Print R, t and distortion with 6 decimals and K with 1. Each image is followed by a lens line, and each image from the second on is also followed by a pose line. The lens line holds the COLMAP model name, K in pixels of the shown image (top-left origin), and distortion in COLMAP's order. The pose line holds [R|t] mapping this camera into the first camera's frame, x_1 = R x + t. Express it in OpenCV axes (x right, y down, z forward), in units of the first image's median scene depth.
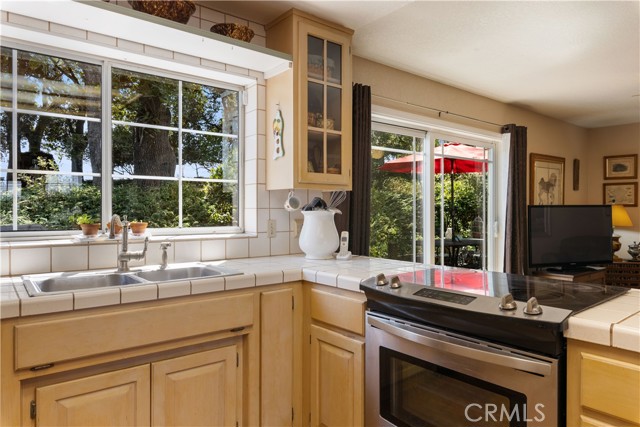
lens RADIAL K [[422.2, 0, 319.4], [0, 422.2, 216.9], [0, 0, 1]] dist [-0.001136, -0.001469]
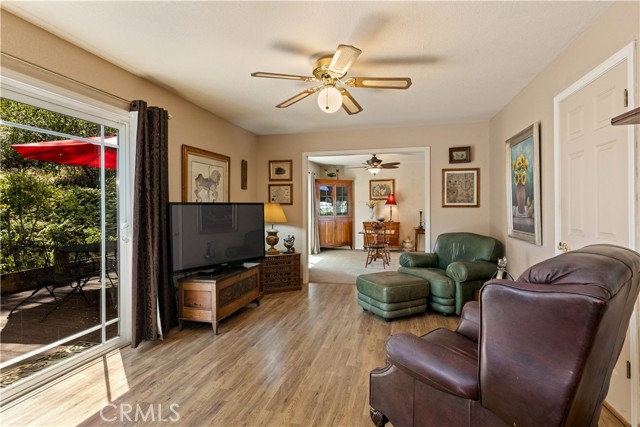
lens RADIAL K [[310.6, 0, 319.0], [0, 310.6, 208.8], [0, 0, 1]] dist [-0.001636, -0.000131]
pose [[0.806969, -0.003722, 0.590582, 0.313575], [0.012314, 0.999869, -0.010525, -0.003204], [-0.590465, 0.015765, 0.806909, 0.268674]]
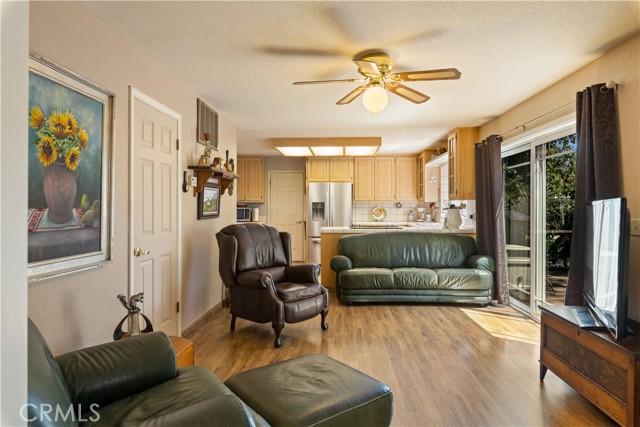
lens RADIAL K [[405.2, 0, 319.4], [0, 405.2, 211.5], [0, 0, 1]] dist [-0.000202, -0.000022]
pose [[-0.674734, 0.005386, -0.738041, 1.277673], [-0.009588, 0.999825, 0.016061, -0.019548], [0.737998, 0.017913, -0.674565, 1.138204]]
